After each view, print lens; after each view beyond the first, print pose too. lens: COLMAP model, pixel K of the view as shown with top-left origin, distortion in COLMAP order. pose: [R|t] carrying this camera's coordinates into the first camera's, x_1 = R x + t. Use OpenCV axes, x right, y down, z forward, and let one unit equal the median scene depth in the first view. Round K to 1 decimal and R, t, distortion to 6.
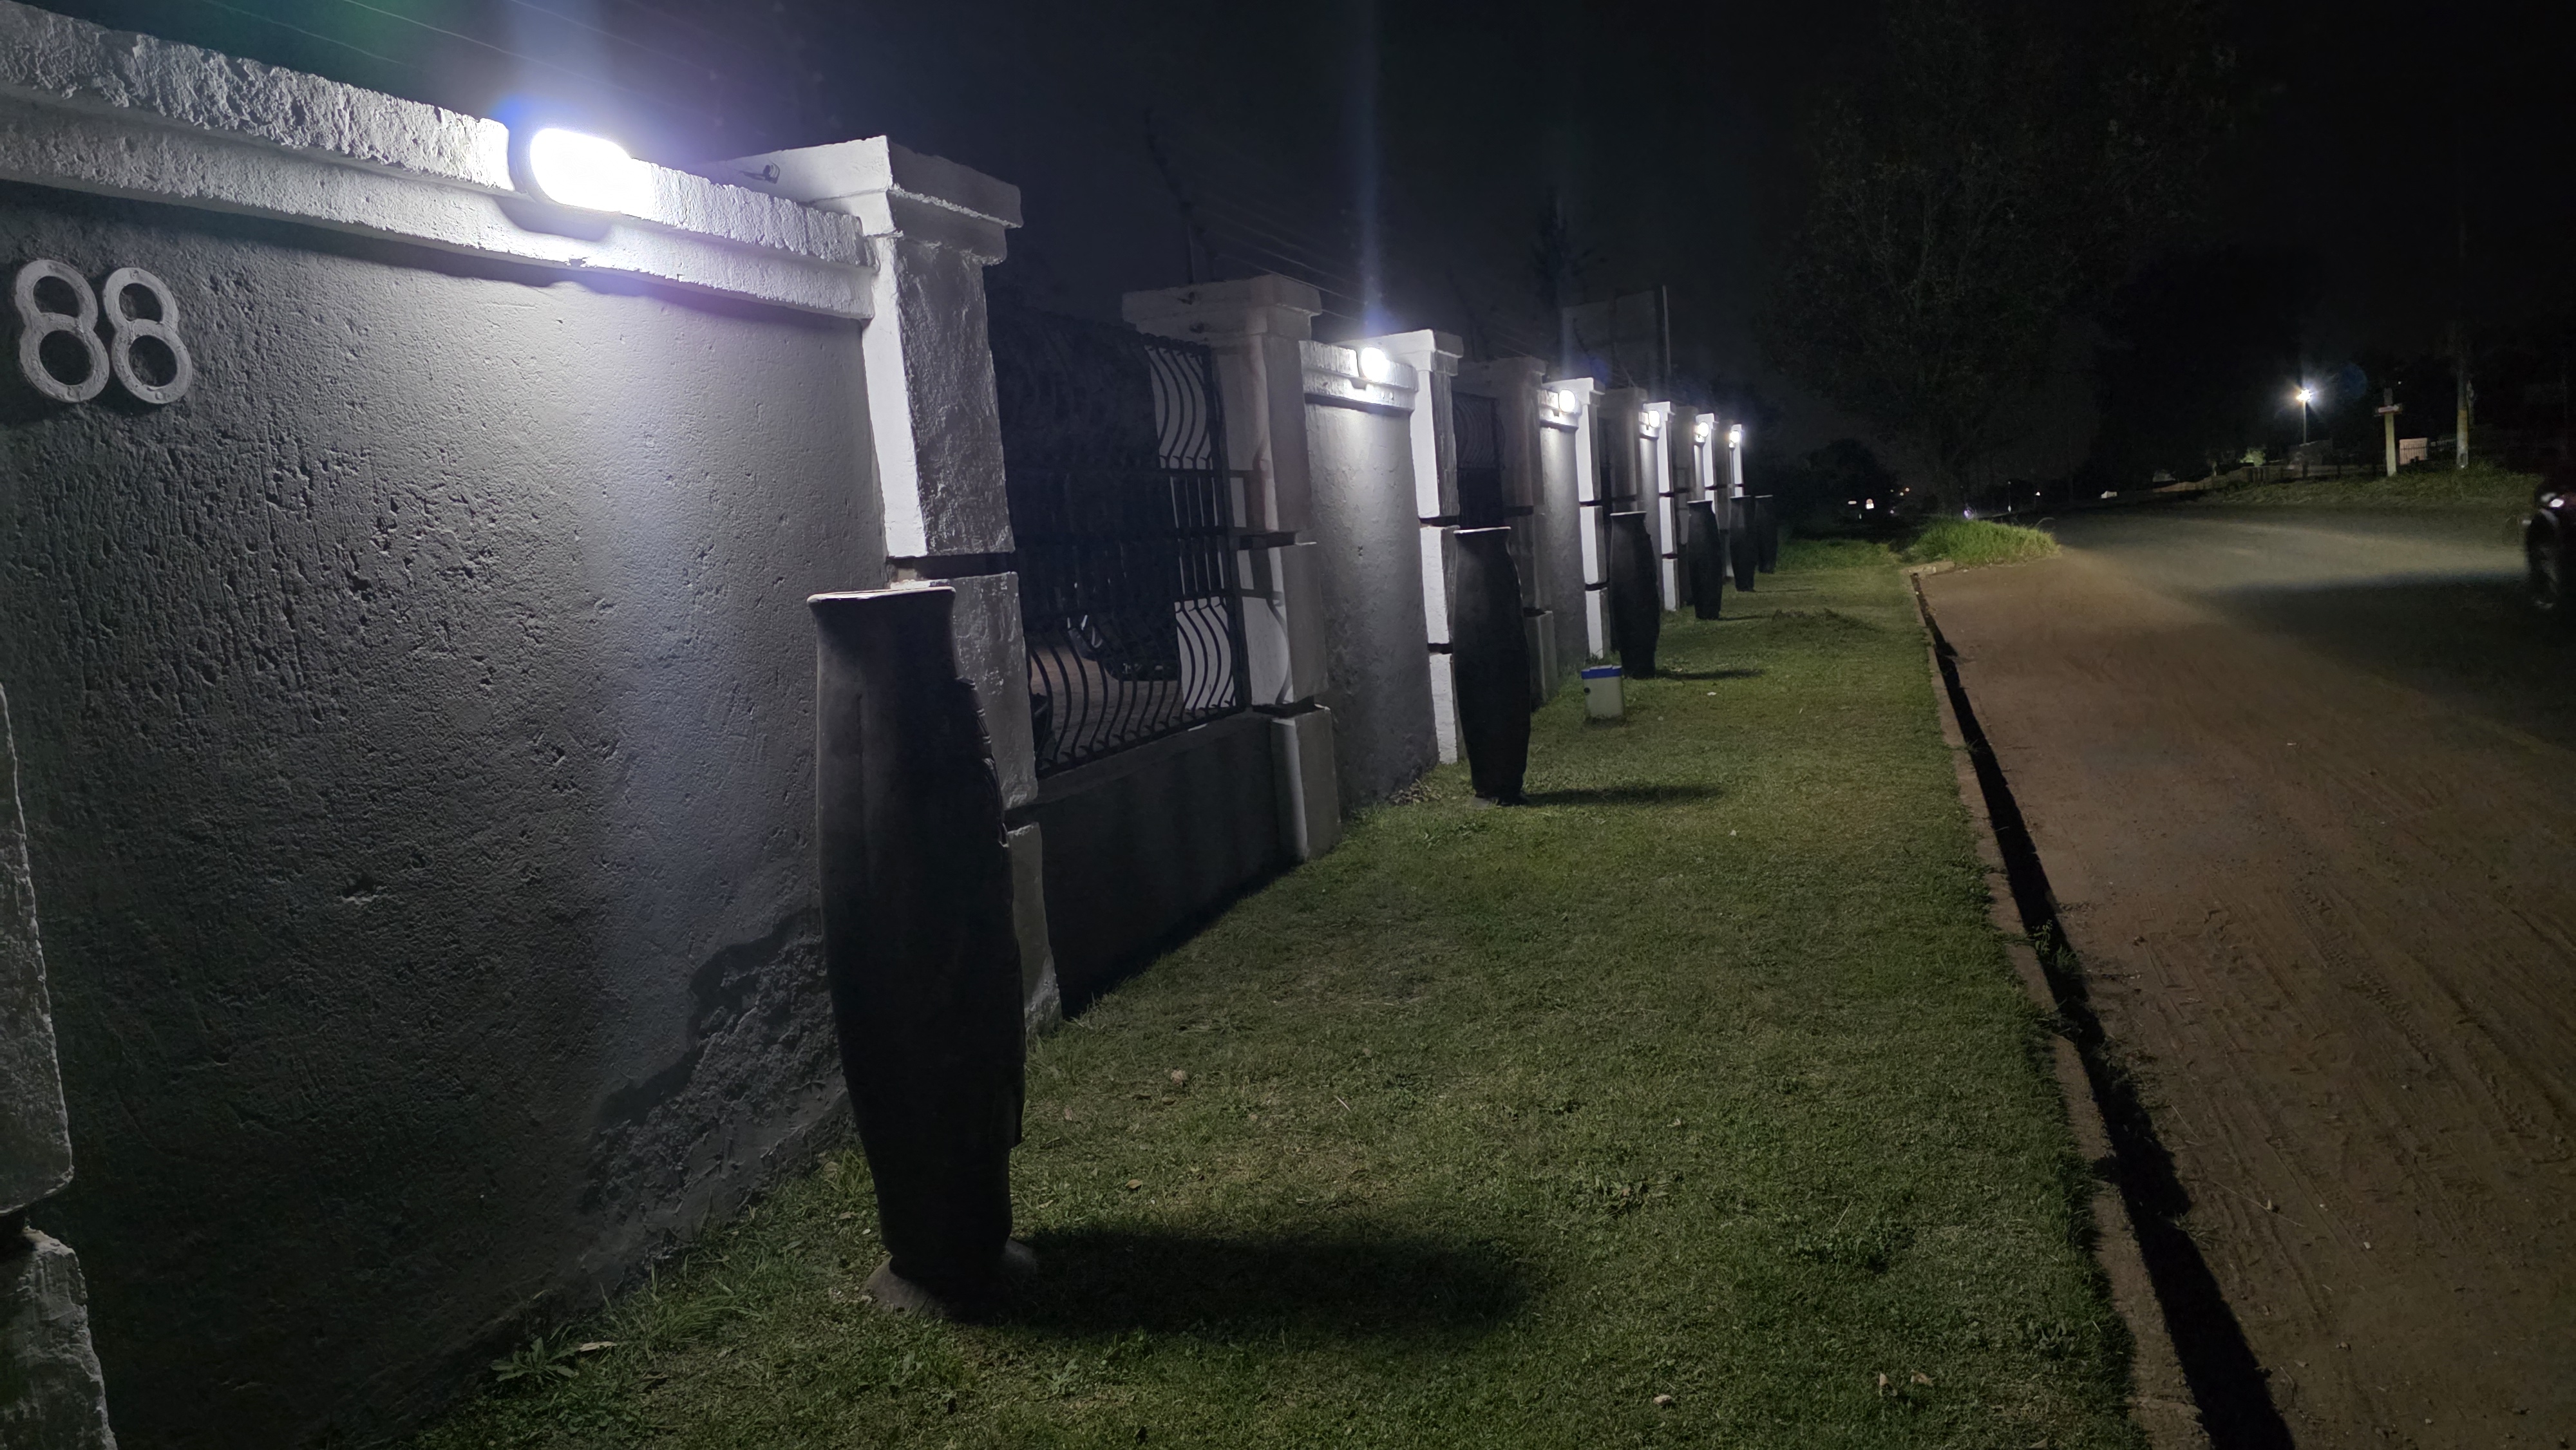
lens RADIAL K [[1779.8, 0, 1283.3], [0, 1779.8, 717.0], [0, 0, 1]] dist [-0.002538, -0.010318]
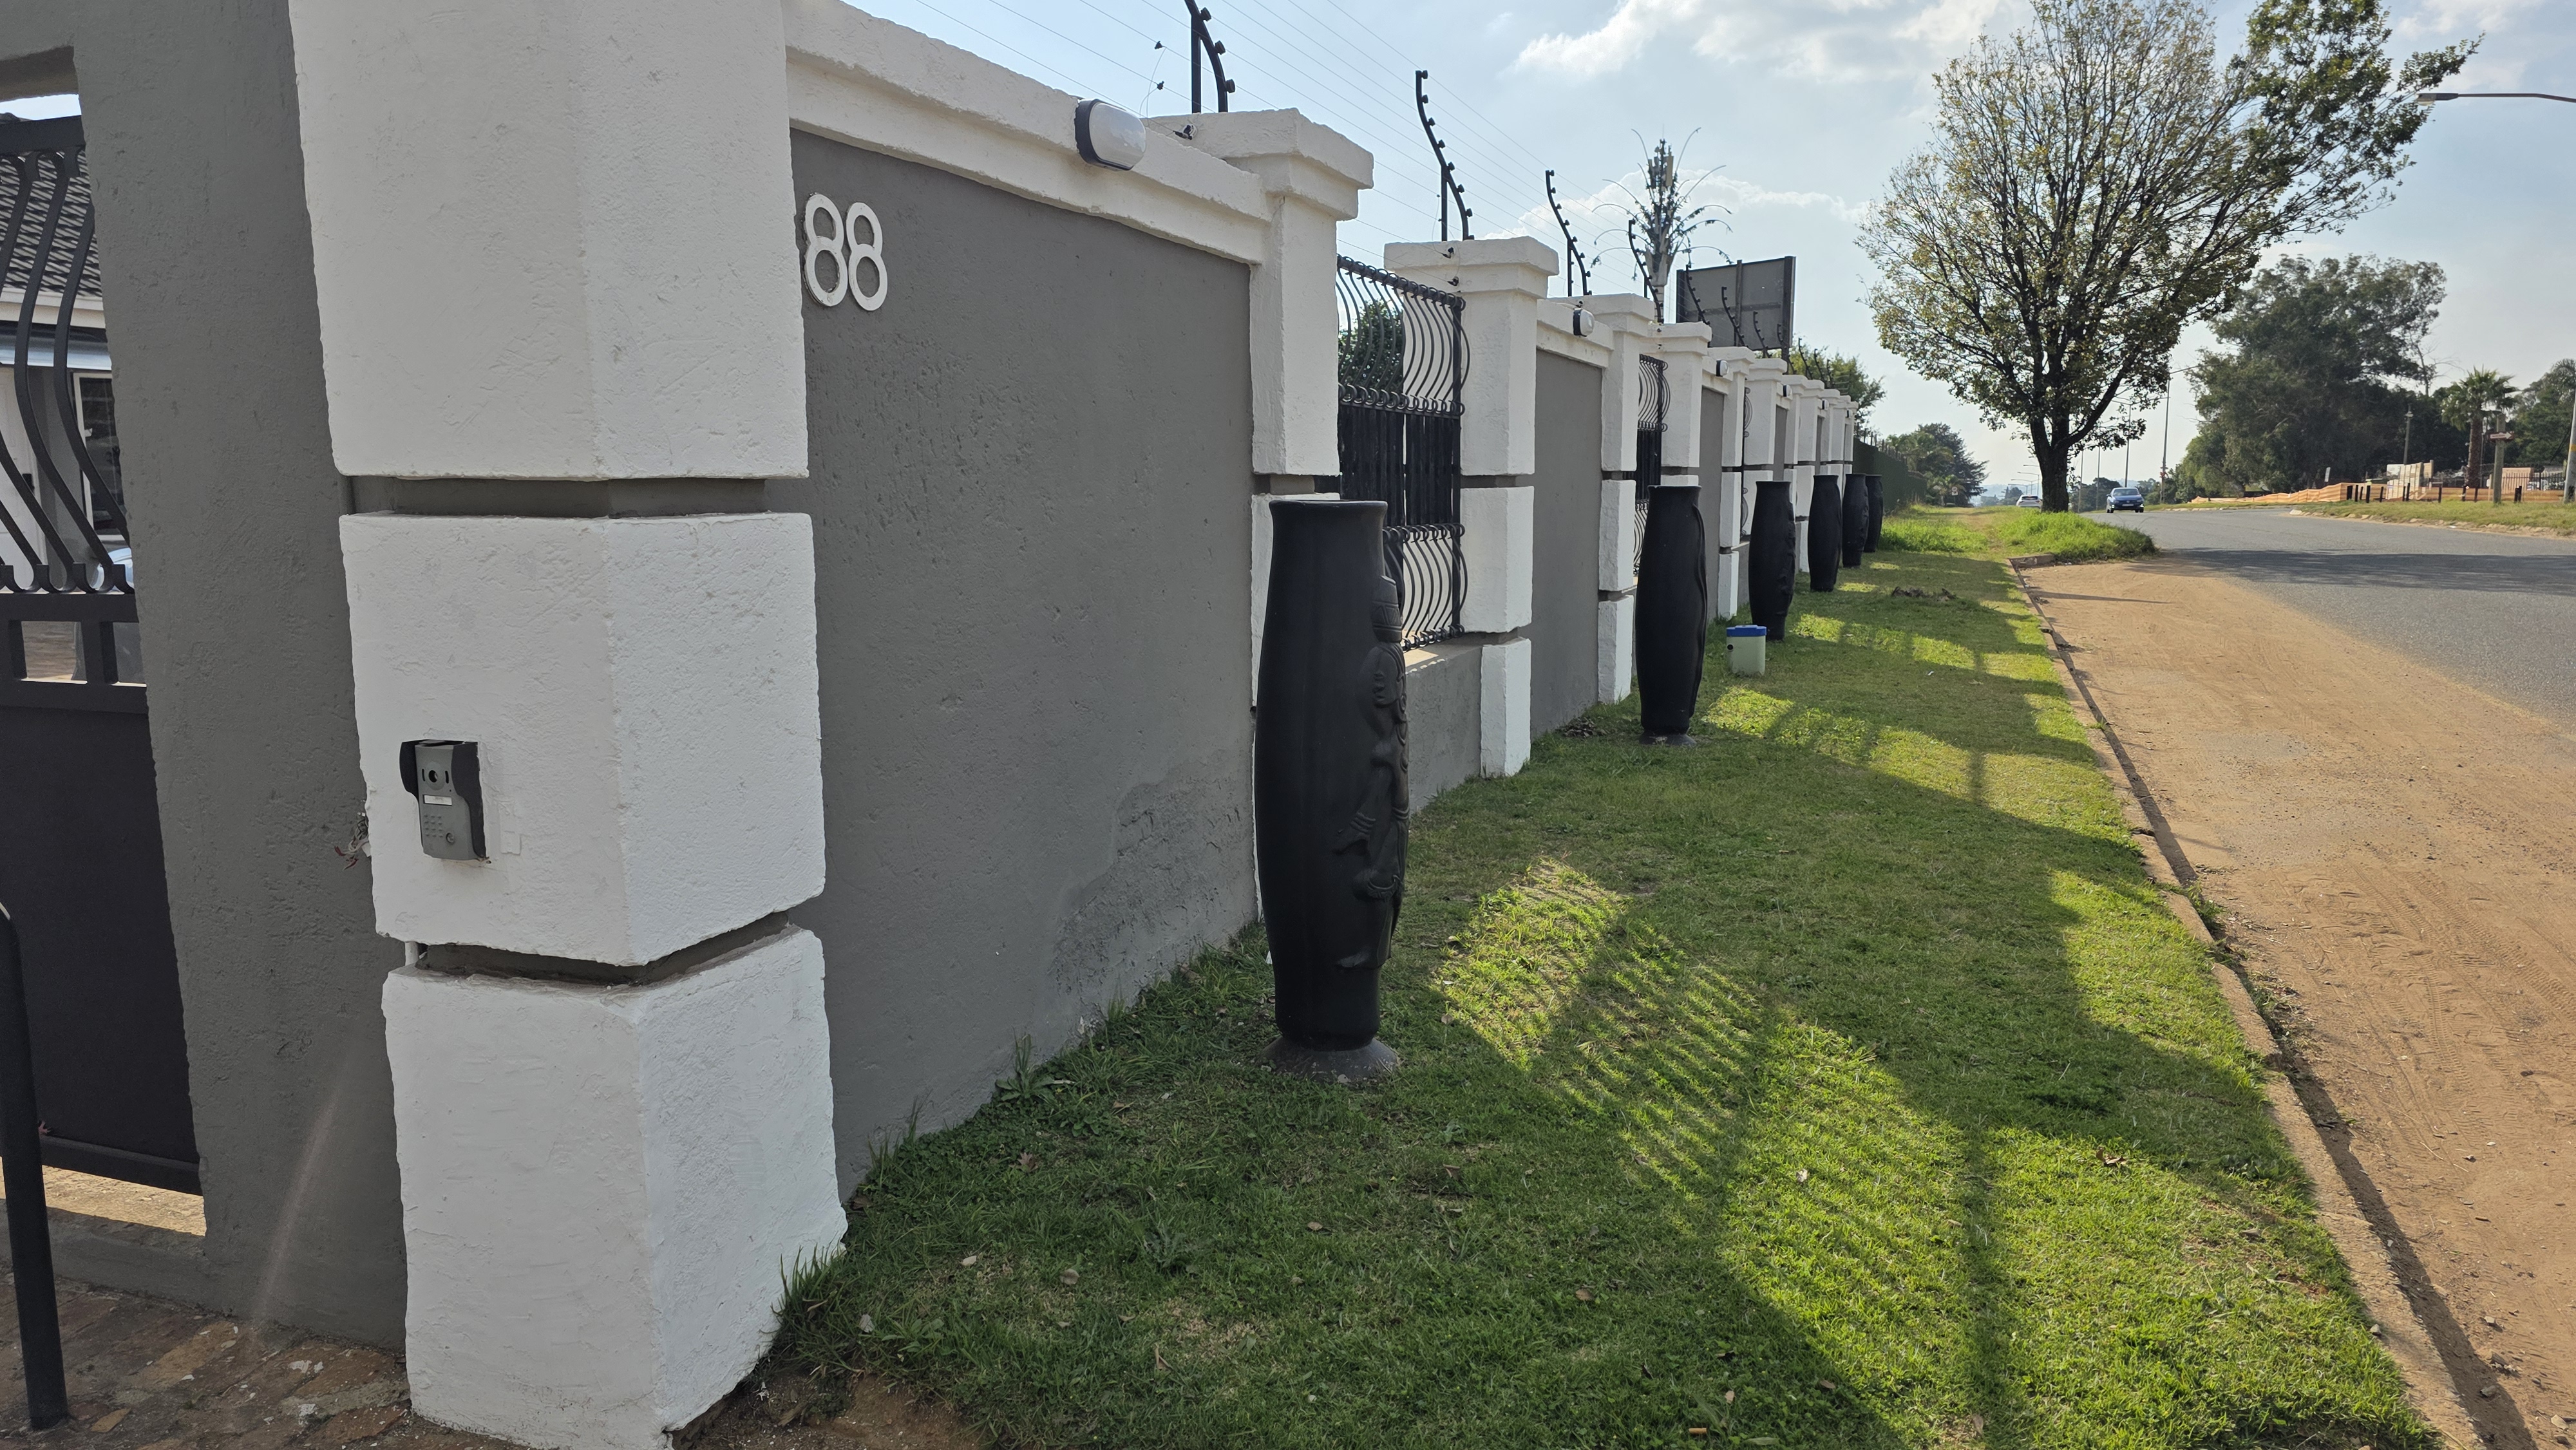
lens RADIAL K [[1779.8, 0, 1293.8], [0, 1779.8, 737.9], [0, 0, 1]] dist [-0.002538, -0.010318]
pose [[0.996483, 0.080627, -0.022825, -0.222181], [-0.079516, 0.995772, 0.045993, 0.040280], [0.026437, -0.044016, 0.998681, -0.243412]]
